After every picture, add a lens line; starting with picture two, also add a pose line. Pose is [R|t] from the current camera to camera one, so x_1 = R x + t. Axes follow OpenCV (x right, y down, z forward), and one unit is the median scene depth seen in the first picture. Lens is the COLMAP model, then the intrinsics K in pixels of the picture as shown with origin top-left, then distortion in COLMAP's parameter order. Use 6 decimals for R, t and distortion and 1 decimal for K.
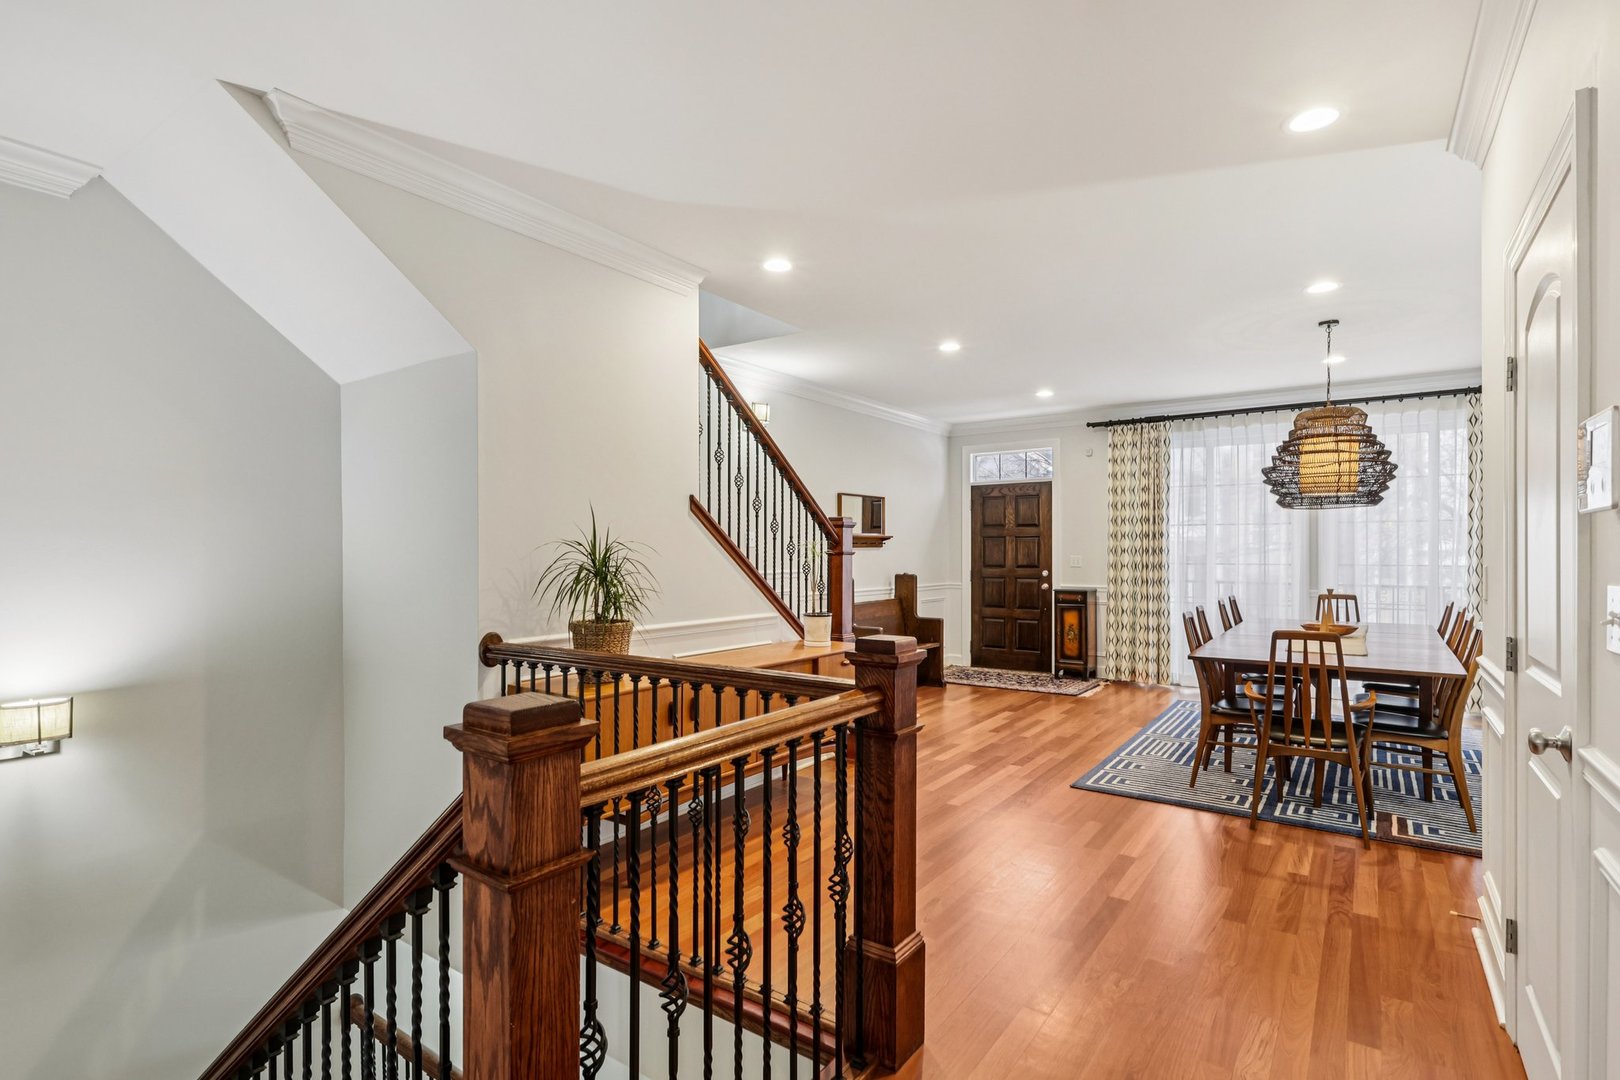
lens RADIAL K [[783.8, 0, 808.7], [0, 783.8, 548.9], [0, 0, 1]] dist [-0.000288, 0.000199]
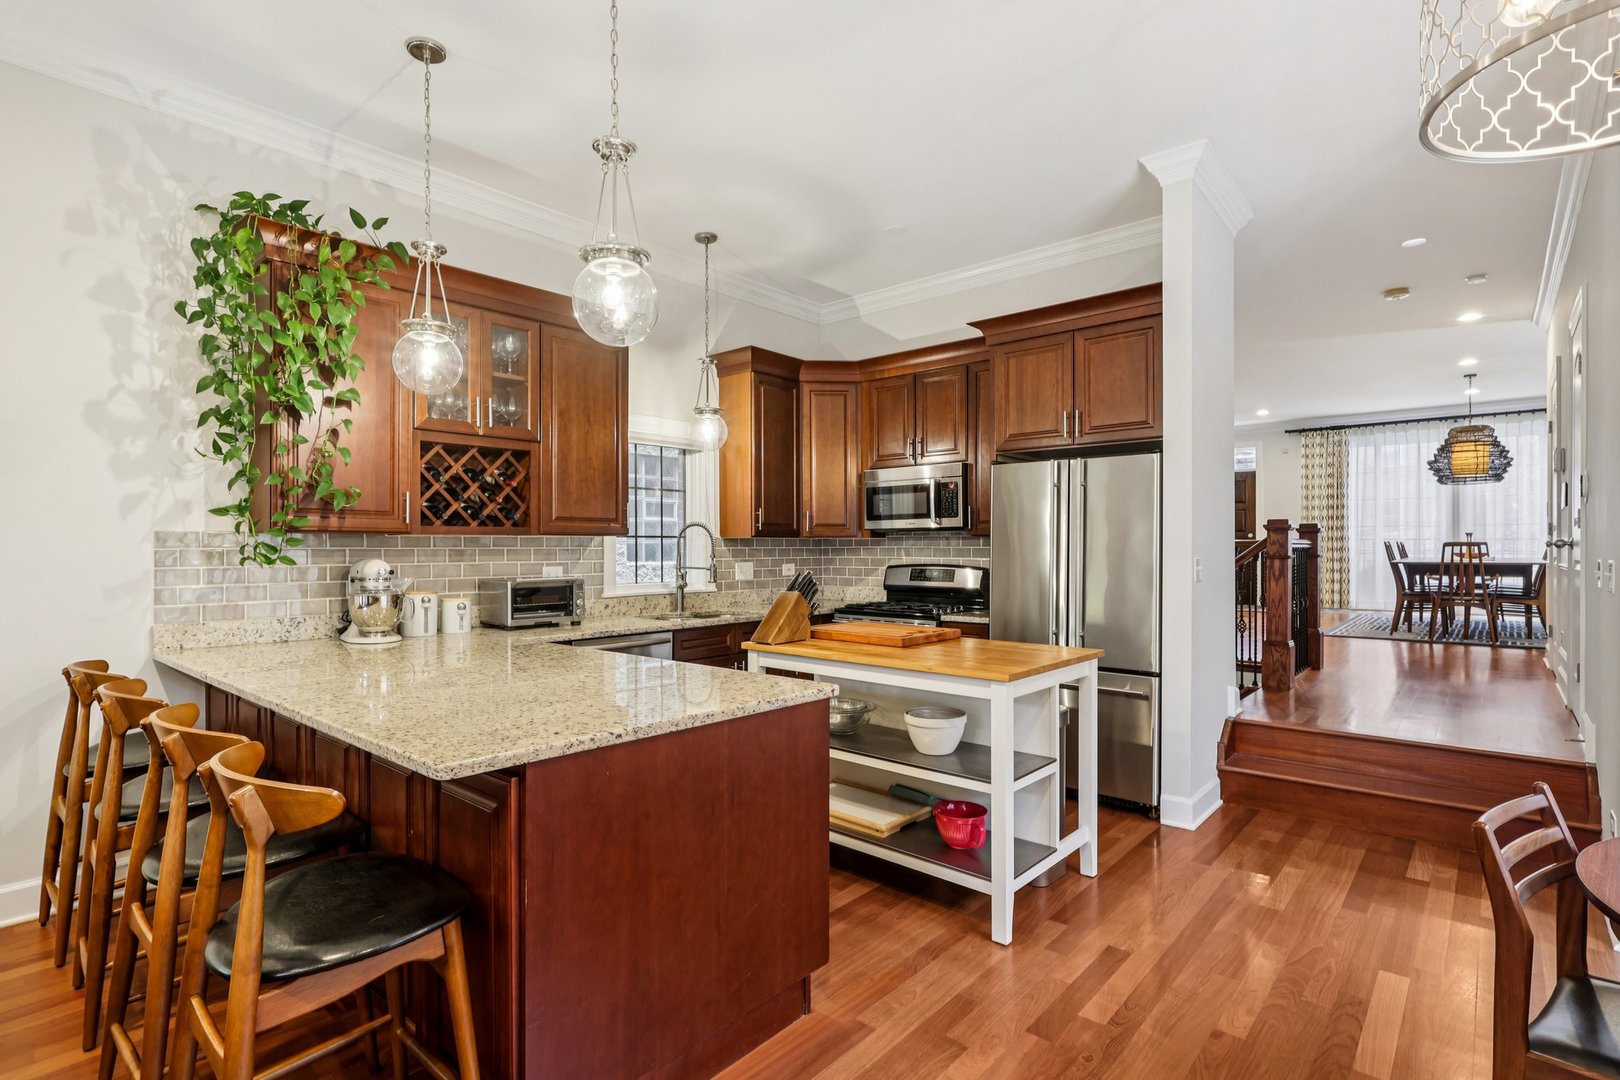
lens RADIAL K [[783.8, 0, 806.7], [0, 783.8, 544.7], [0, 0, 1]] dist [-0.000288, 0.000199]
pose [[0.994705, -0.001529, -0.102759, -0.492802], [0.001542, 0.999999, 0.000049, 0.064267], [0.102759, -0.000207, 0.994706, -0.696789]]
